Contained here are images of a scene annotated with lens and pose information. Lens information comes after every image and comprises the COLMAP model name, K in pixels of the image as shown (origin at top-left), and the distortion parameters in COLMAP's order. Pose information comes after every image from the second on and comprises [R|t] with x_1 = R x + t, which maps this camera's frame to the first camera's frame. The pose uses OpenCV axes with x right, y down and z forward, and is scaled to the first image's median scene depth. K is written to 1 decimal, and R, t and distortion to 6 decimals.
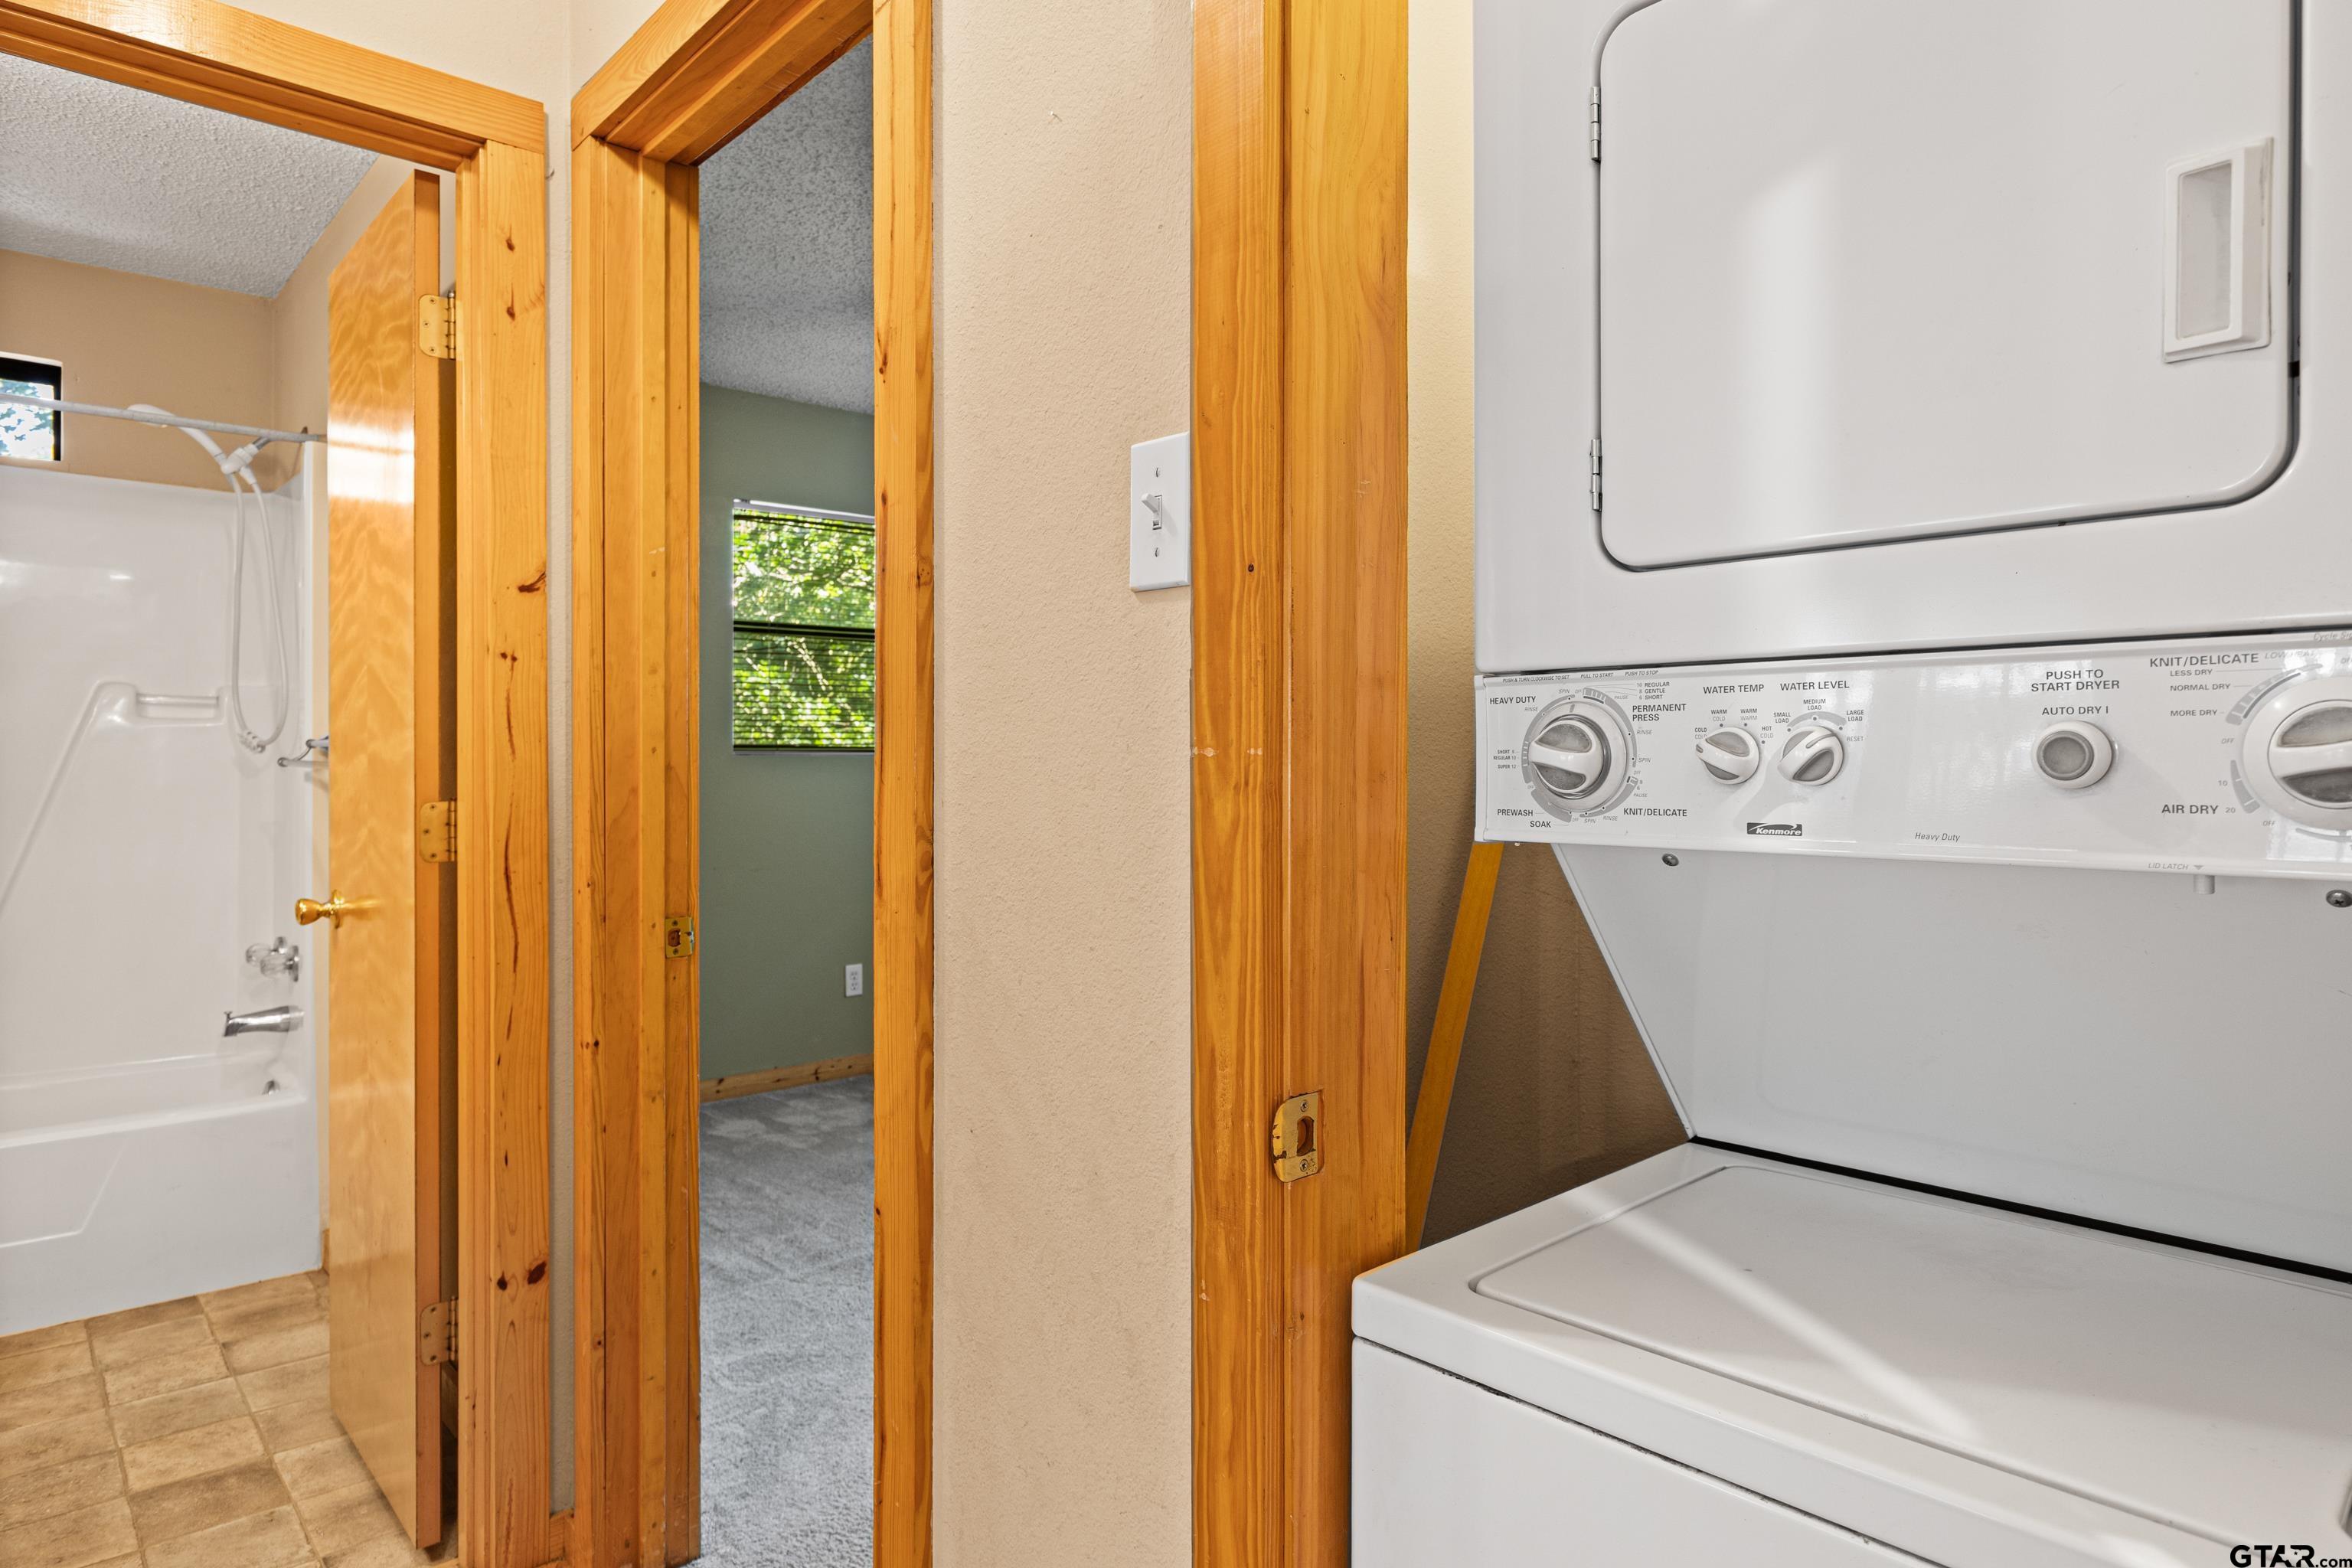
lens RADIAL K [[1367.6, 0, 1176.7], [0, 1367.6, 781.3], [0, 0, 1]] dist [-0.001541, 0.000677]
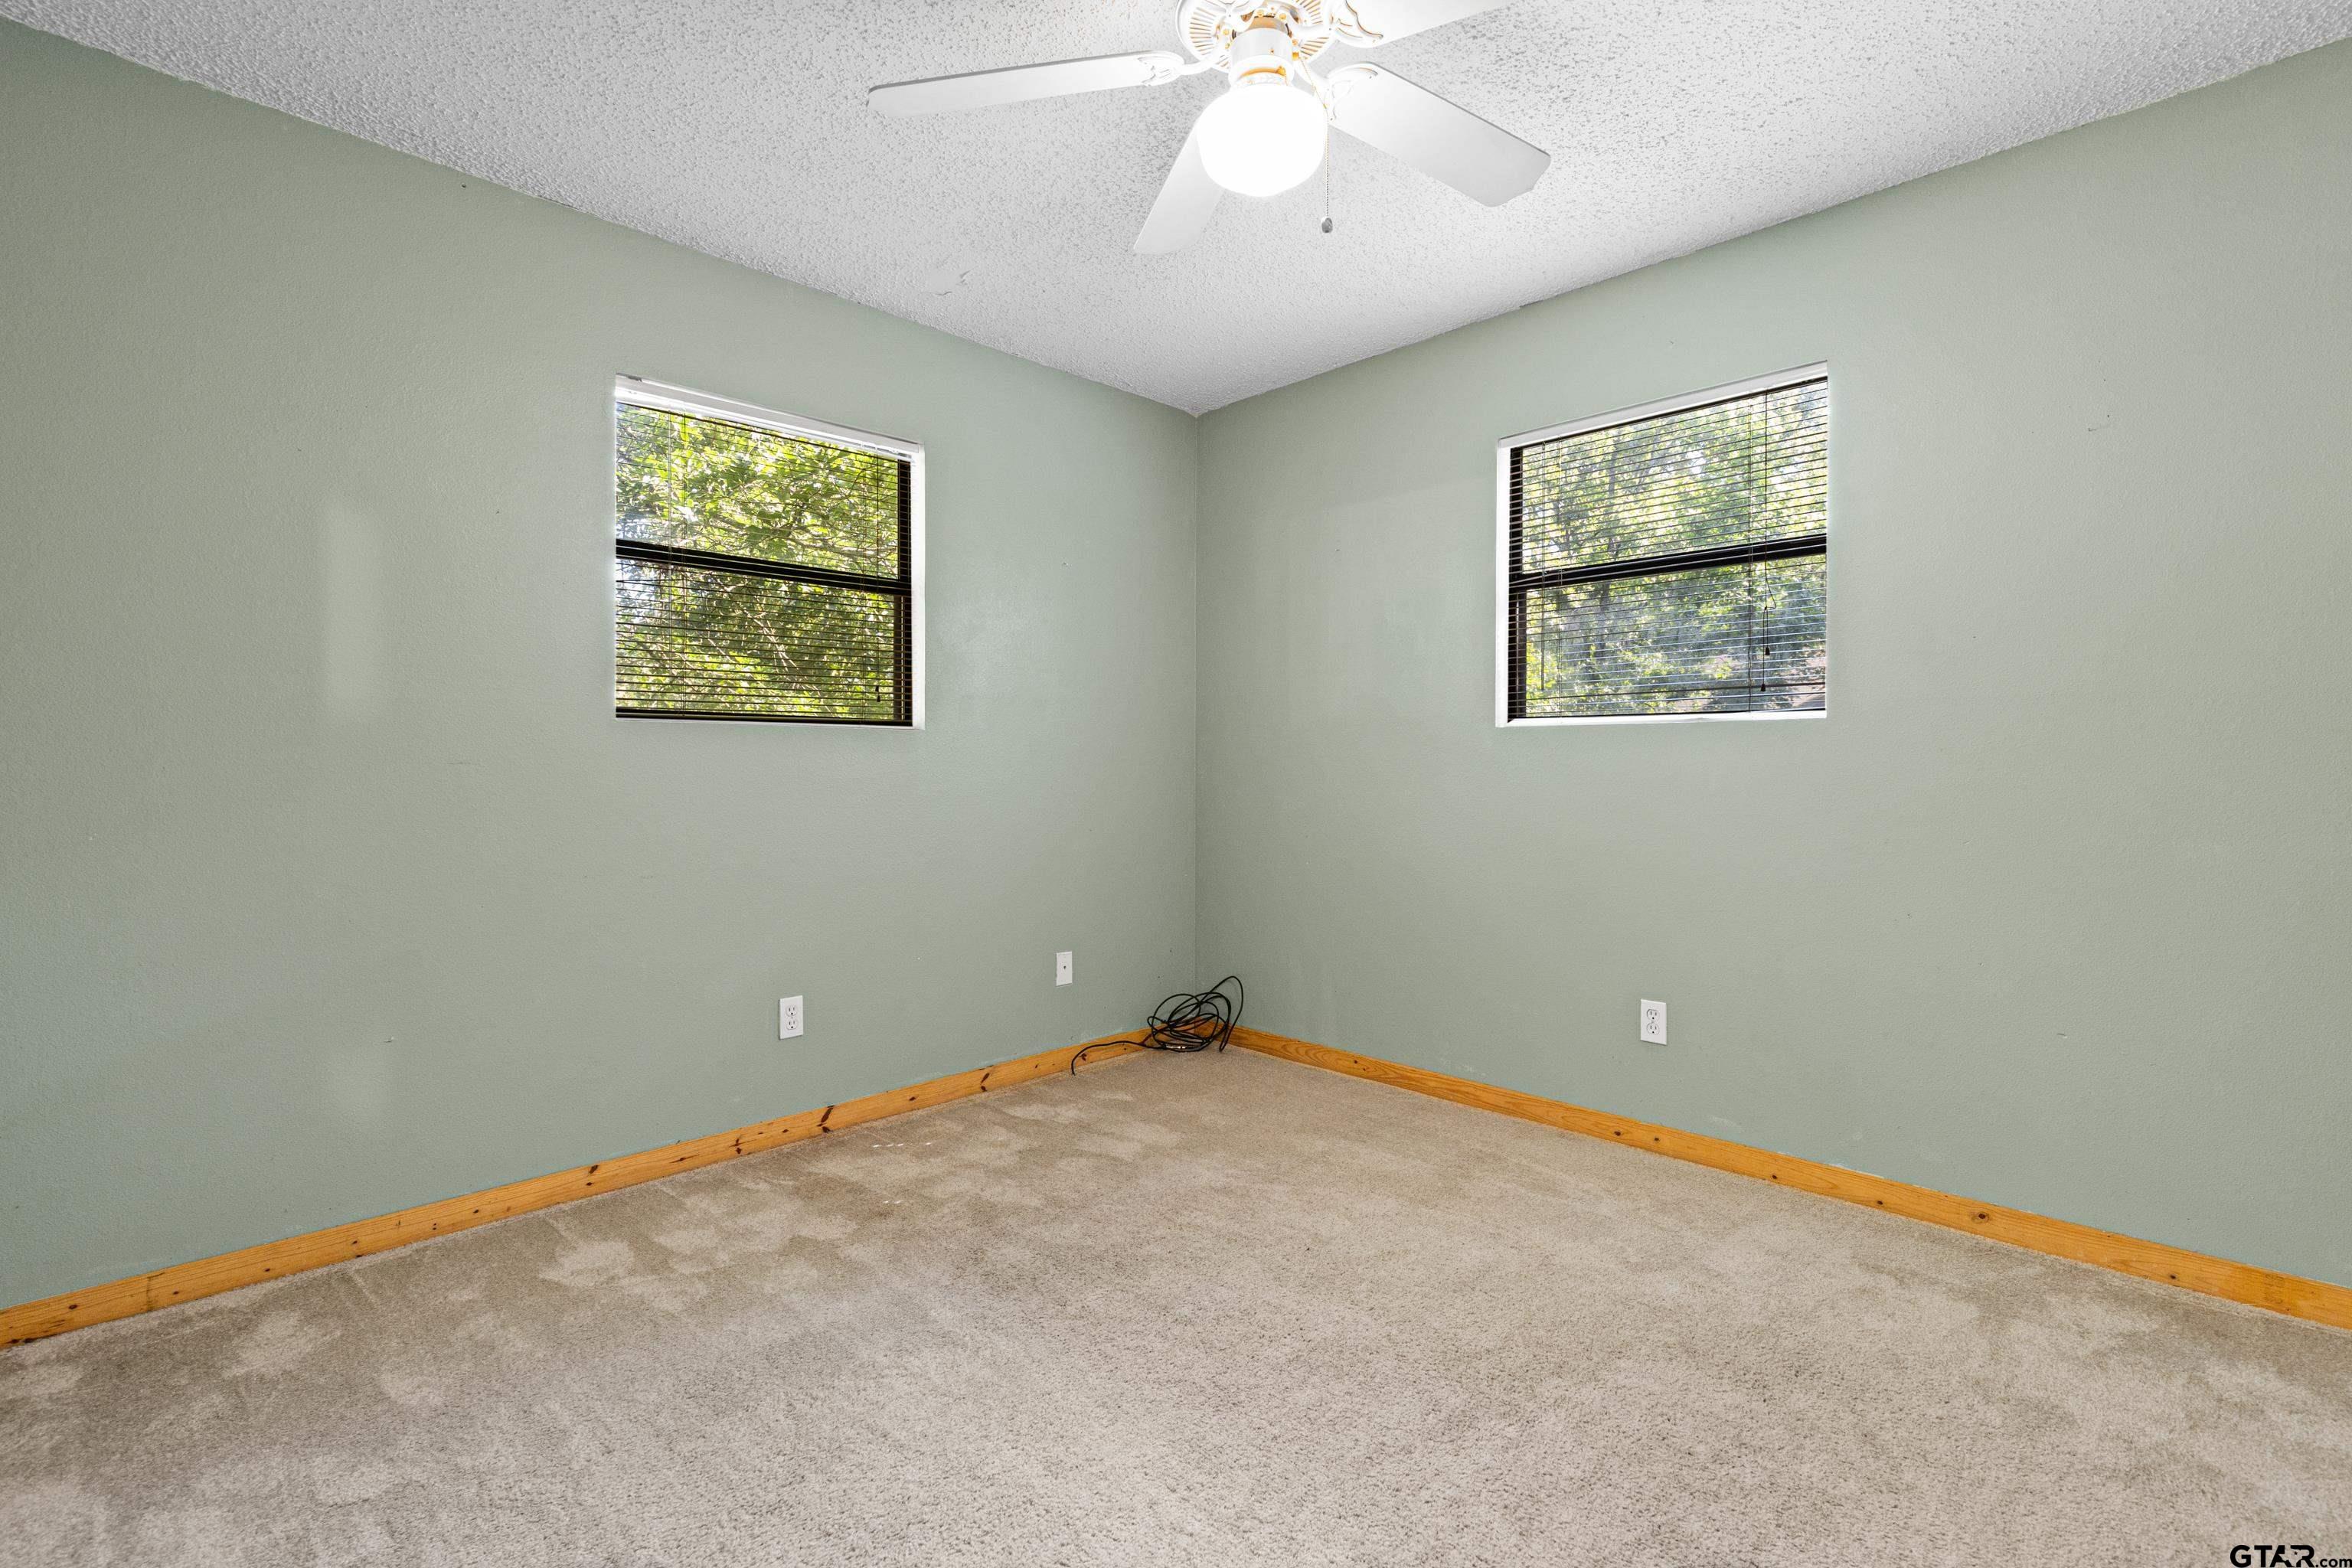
lens RADIAL K [[1069.7, 0, 1177.1], [0, 1069.7, 781.9], [0, 0, 1]] dist [-0.000602, 0.000062]
pose [[0.998844, 0.000095, 0.048075, -0.053969], [0.000059, 0.999995, -0.003215, 0.015955], [-0.048075, 0.003214, 0.998839, 0.442026]]
